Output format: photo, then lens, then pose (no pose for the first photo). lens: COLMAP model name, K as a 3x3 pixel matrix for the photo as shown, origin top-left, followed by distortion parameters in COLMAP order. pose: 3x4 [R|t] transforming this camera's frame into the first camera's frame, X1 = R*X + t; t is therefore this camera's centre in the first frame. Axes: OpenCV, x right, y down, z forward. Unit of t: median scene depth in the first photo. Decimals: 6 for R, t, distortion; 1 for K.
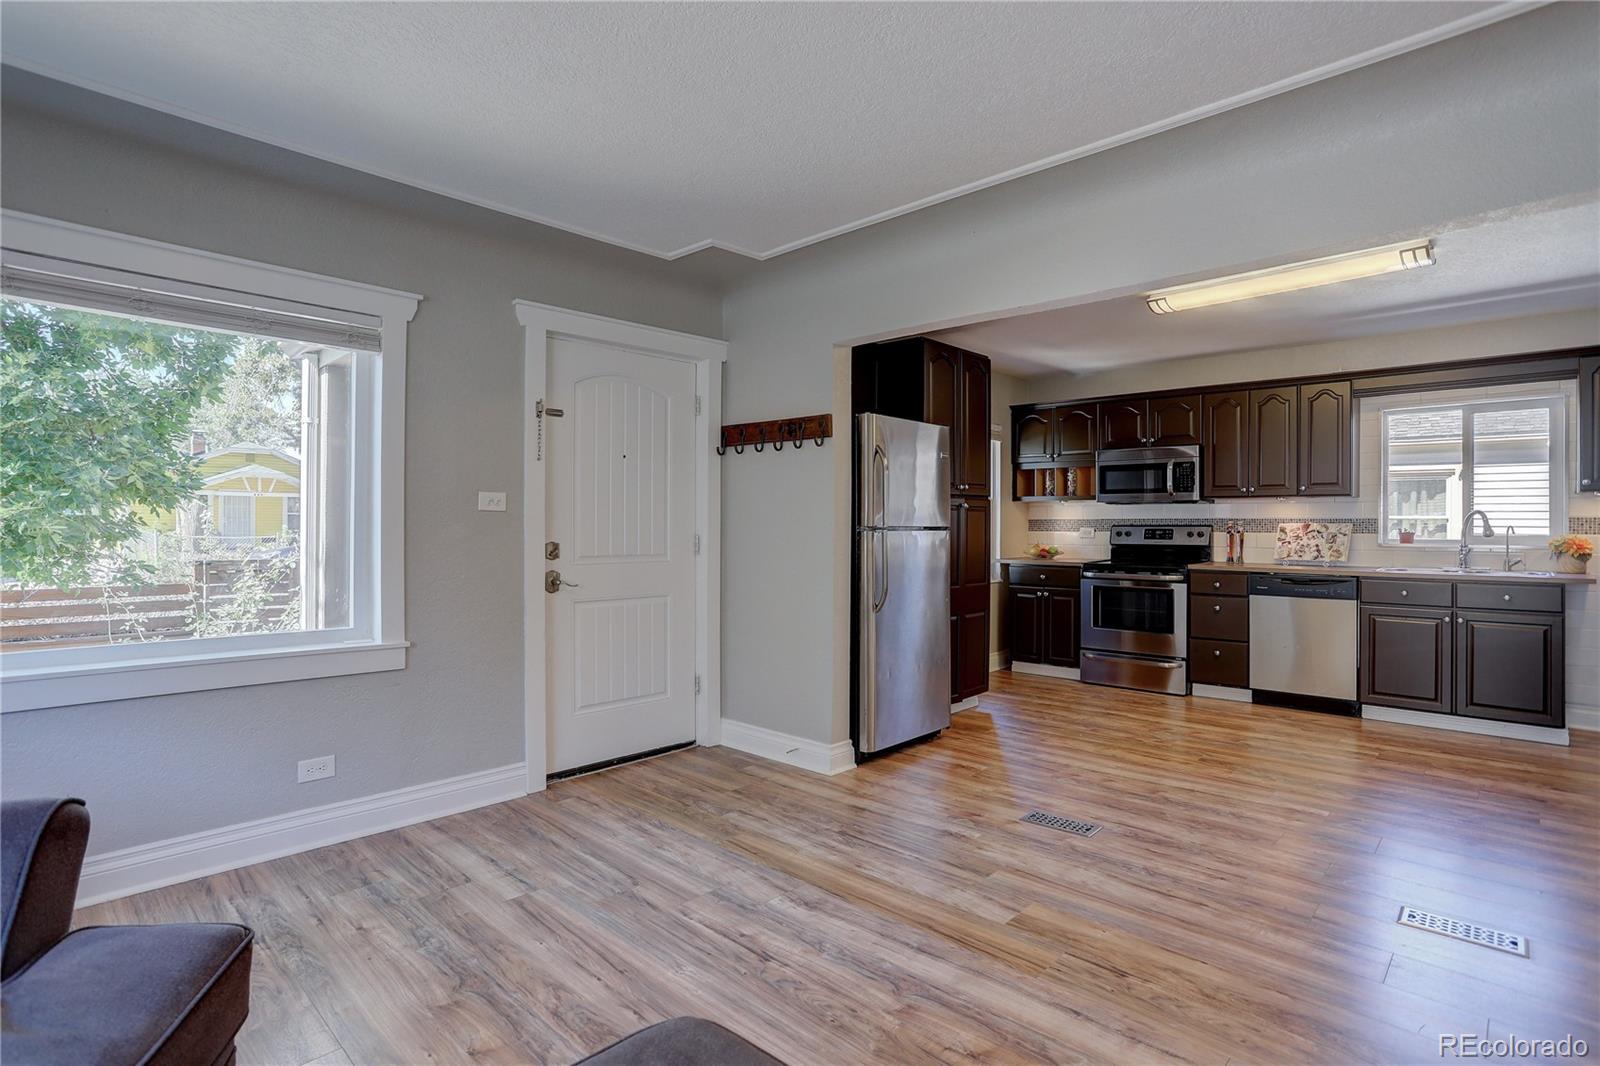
lens RADIAL K [[794.4, 0, 794.2], [0, 794.4, 522.6], [0, 0, 1]] dist [-0.063191, 0.026586]
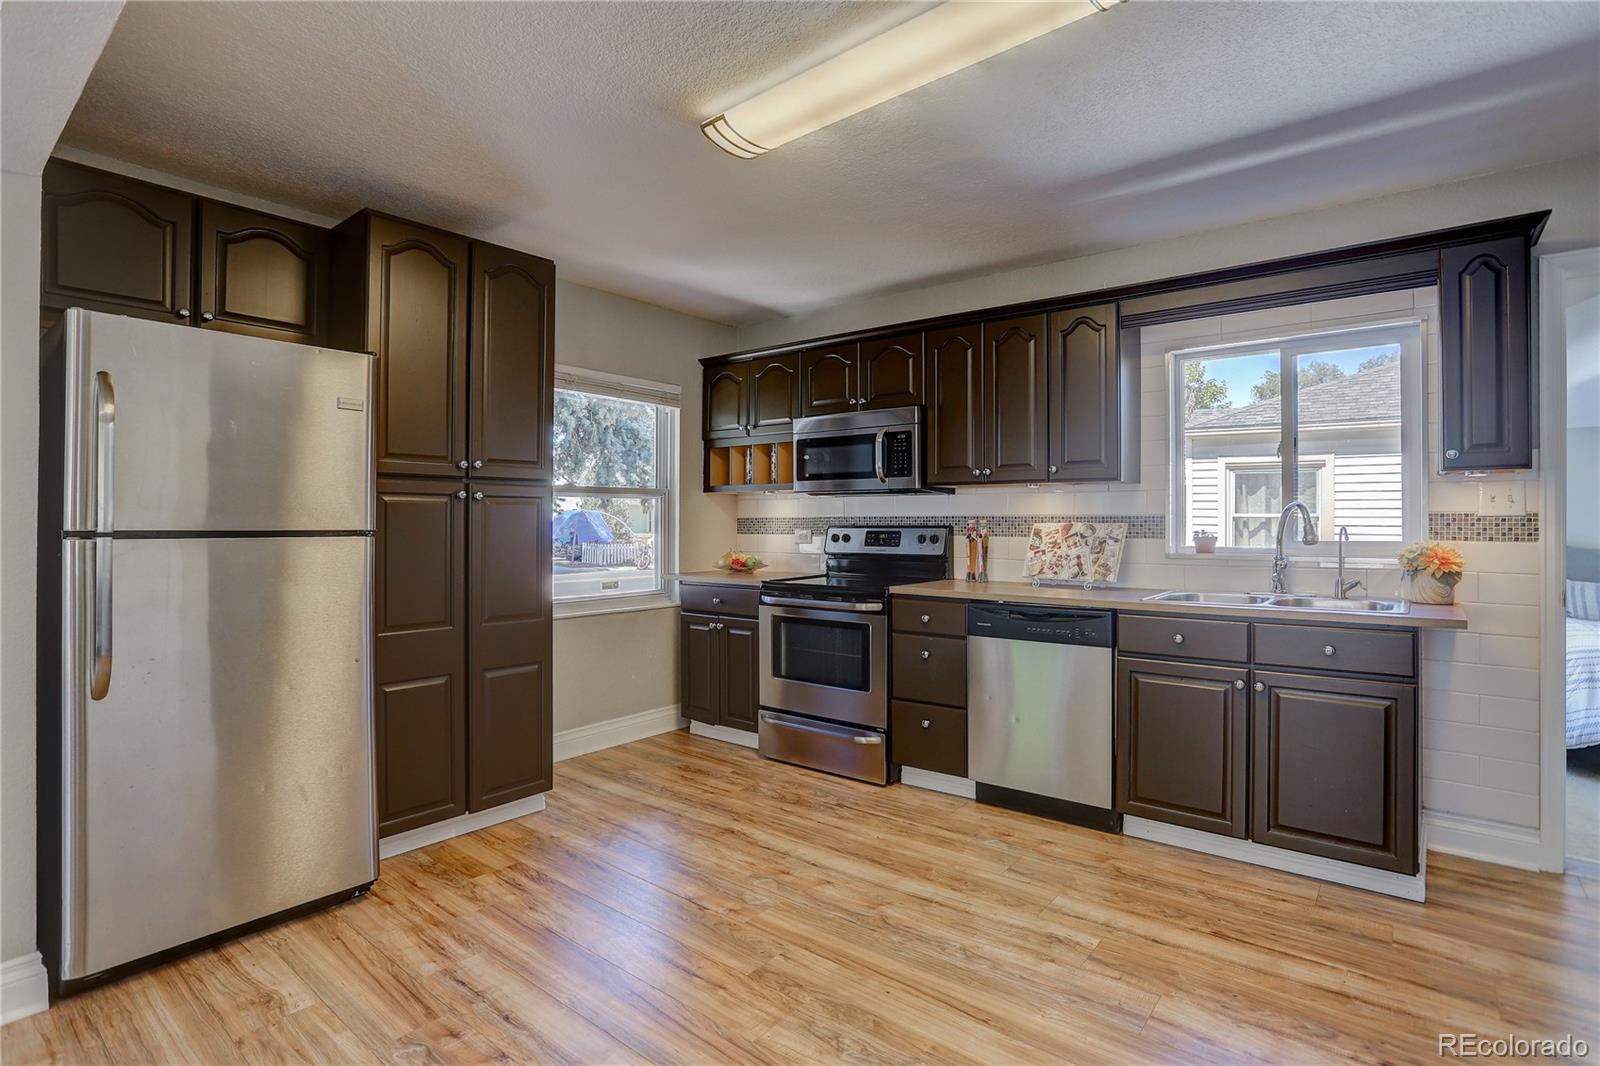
lens RADIAL K [[788.4, 0, 797.3], [0, 788.4, 519.6], [0, 0, 1]] dist [-0.062498, 0.023715]
pose [[0.996790, -0.000036, 0.080060, 0.408509], [0.000290, 0.999995, -0.003171, 0.000064], [-0.080059, 0.003184, 0.996785, 0.382693]]
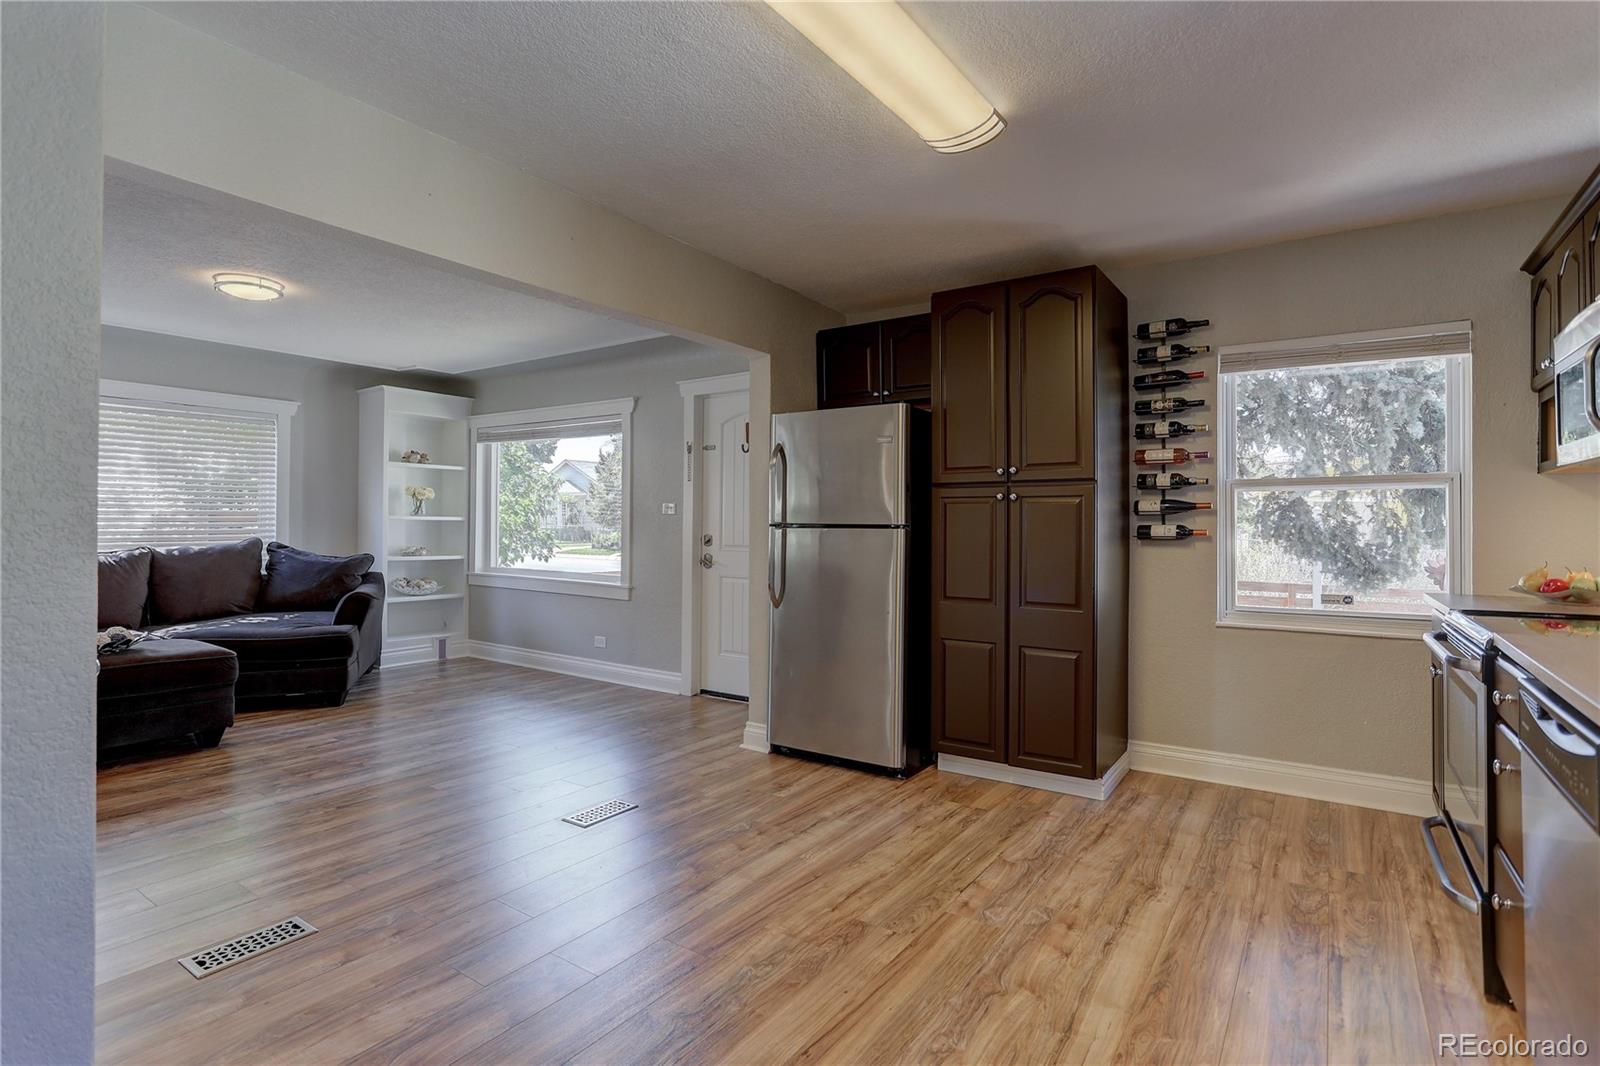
lens RADIAL K [[777.6, 0, 789.5], [0, 777.6, 523.1], [0, 0, 1]] dist [-0.033081, 0.015805]
pose [[0.154687, -0.004470, -0.987953, 0.872752], [-0.003576, 0.999981, -0.005084, 0.007500], [0.987957, 0.004320, 0.154668, 0.689762]]
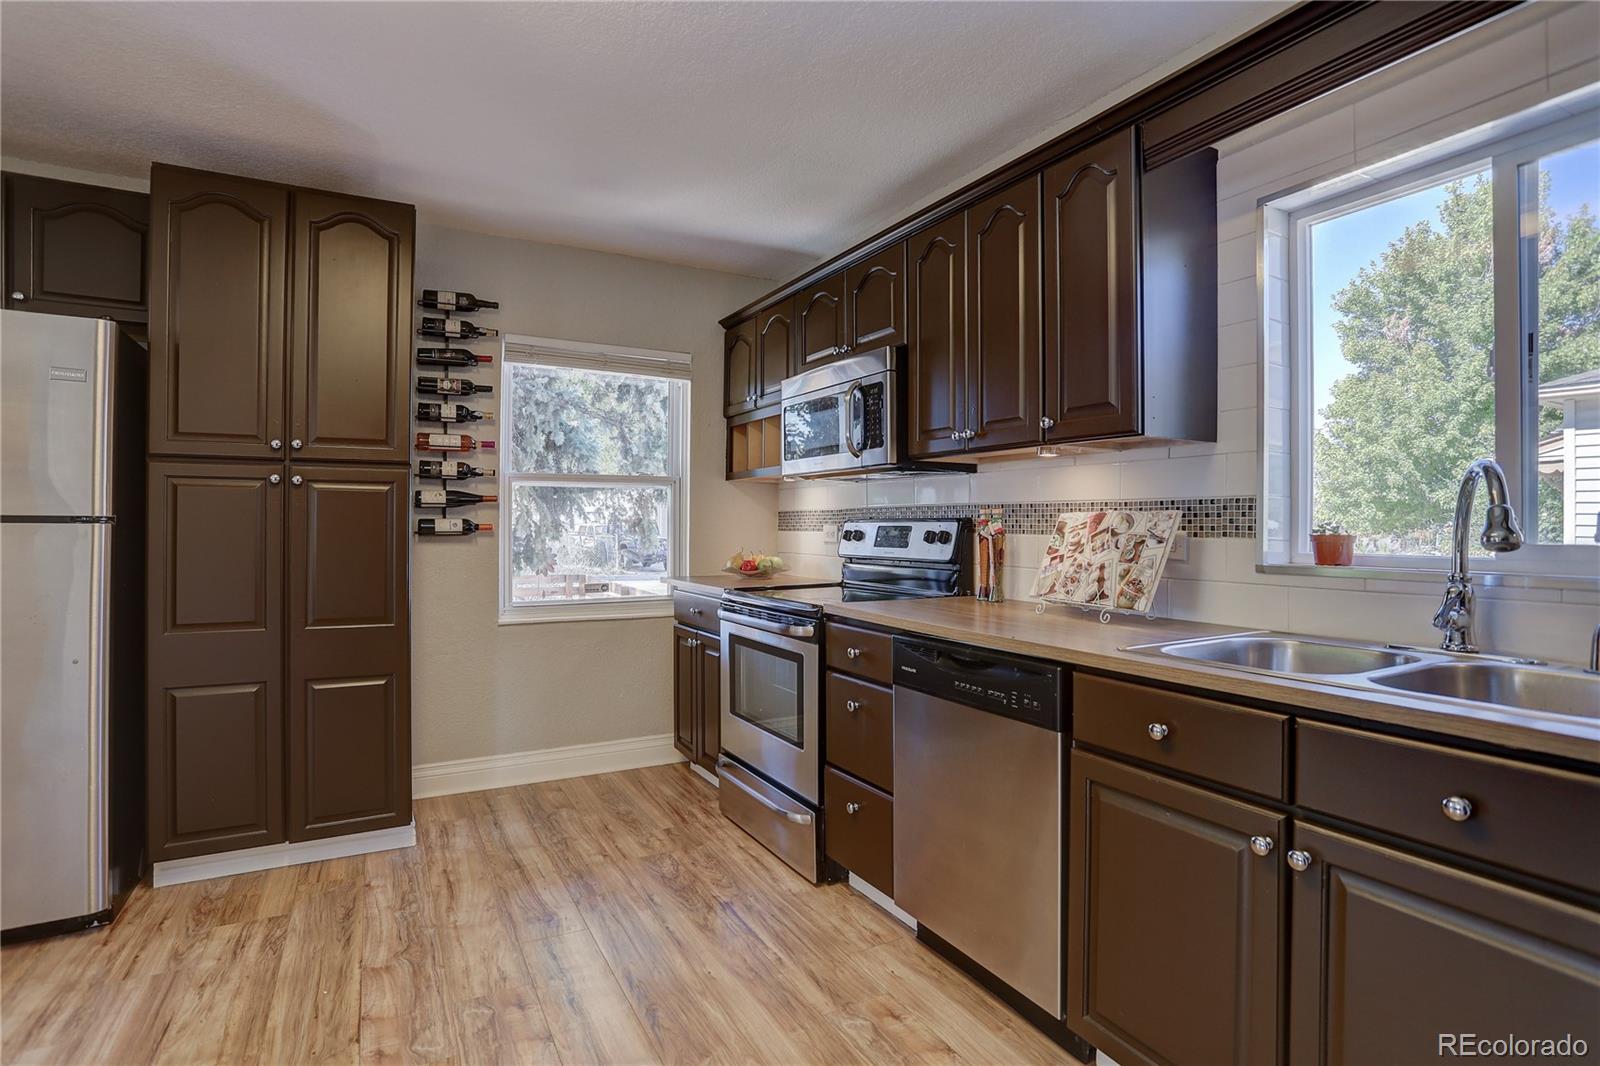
lens RADIAL K [[794.4, 0, 794.2], [0, 794.4, 522.6], [0, 0, 1]] dist [-0.063191, 0.026586]
pose [[0.952286, 0.001309, -0.305205, 0.687996], [-0.002023, 0.999996, -0.002023, 0.008431], [0.305201, 0.002544, 0.952285, 0.605183]]
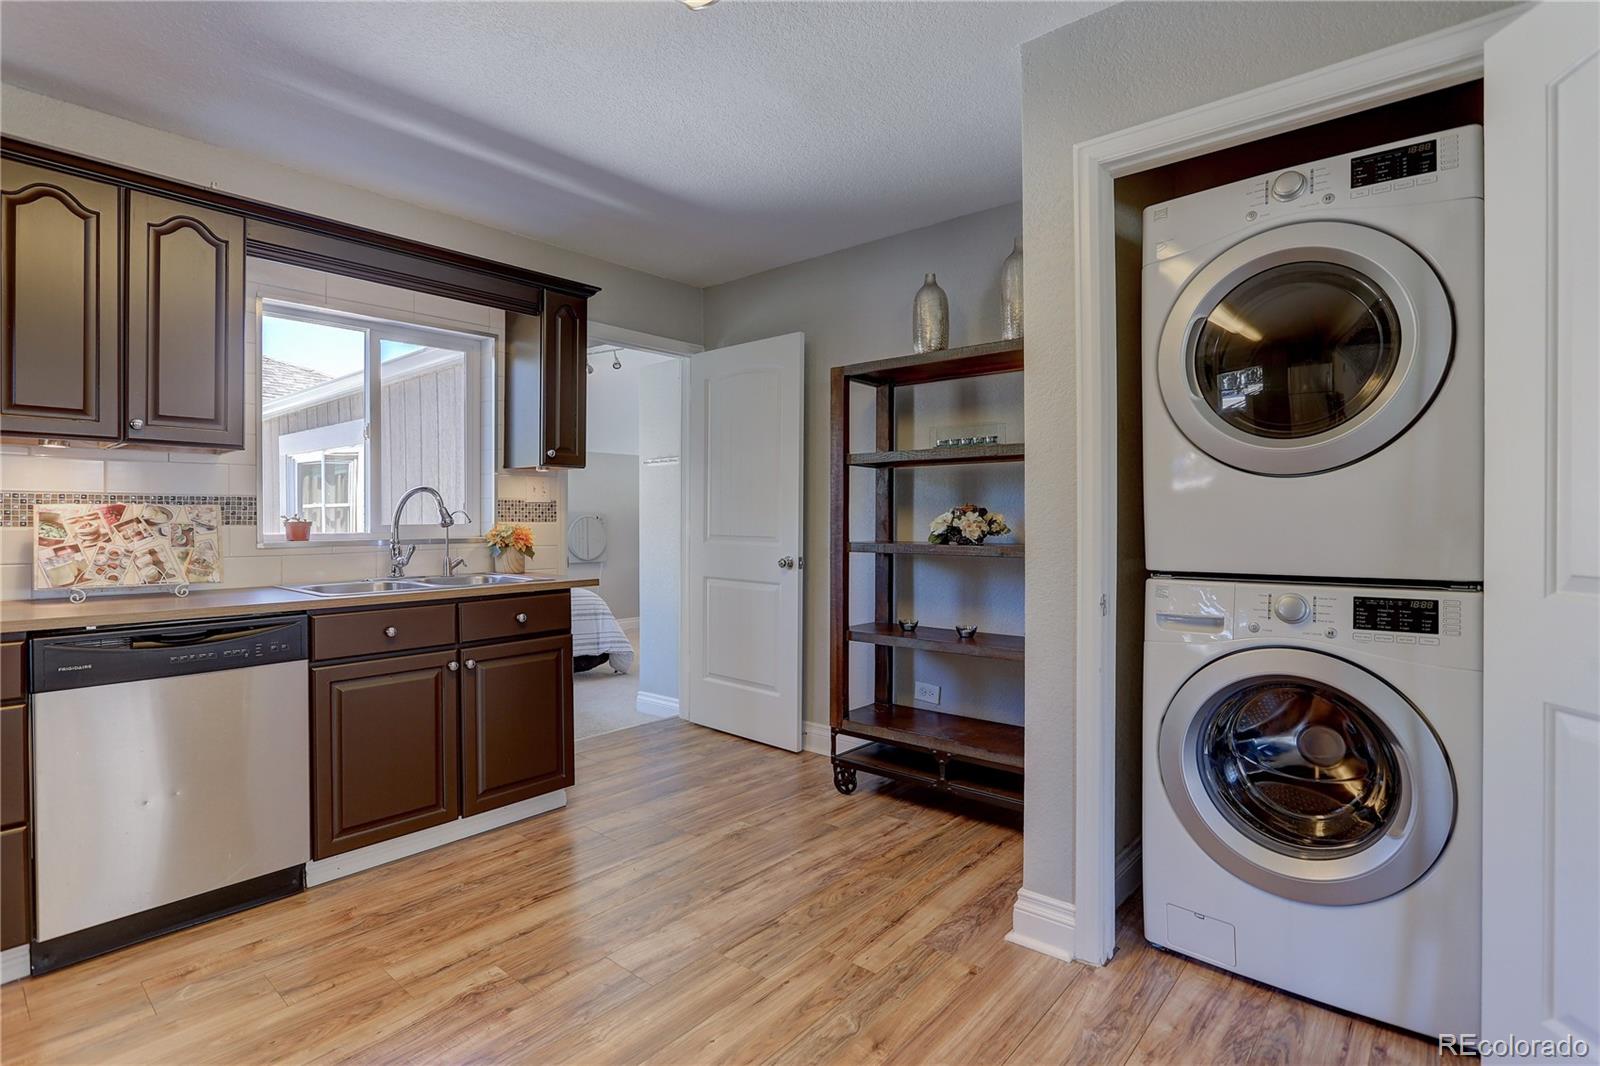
lens RADIAL K [[777.6, 0, 789.5], [0, 777.6, 523.1], [0, 0, 1]] dist [-0.033081, 0.015805]
pose [[-0.049066, -0.007844, 0.998765, 0.213058], [0.000443, 0.999969, 0.007875, 0.009345], [-0.998795, 0.000829, -0.049061, 0.684415]]
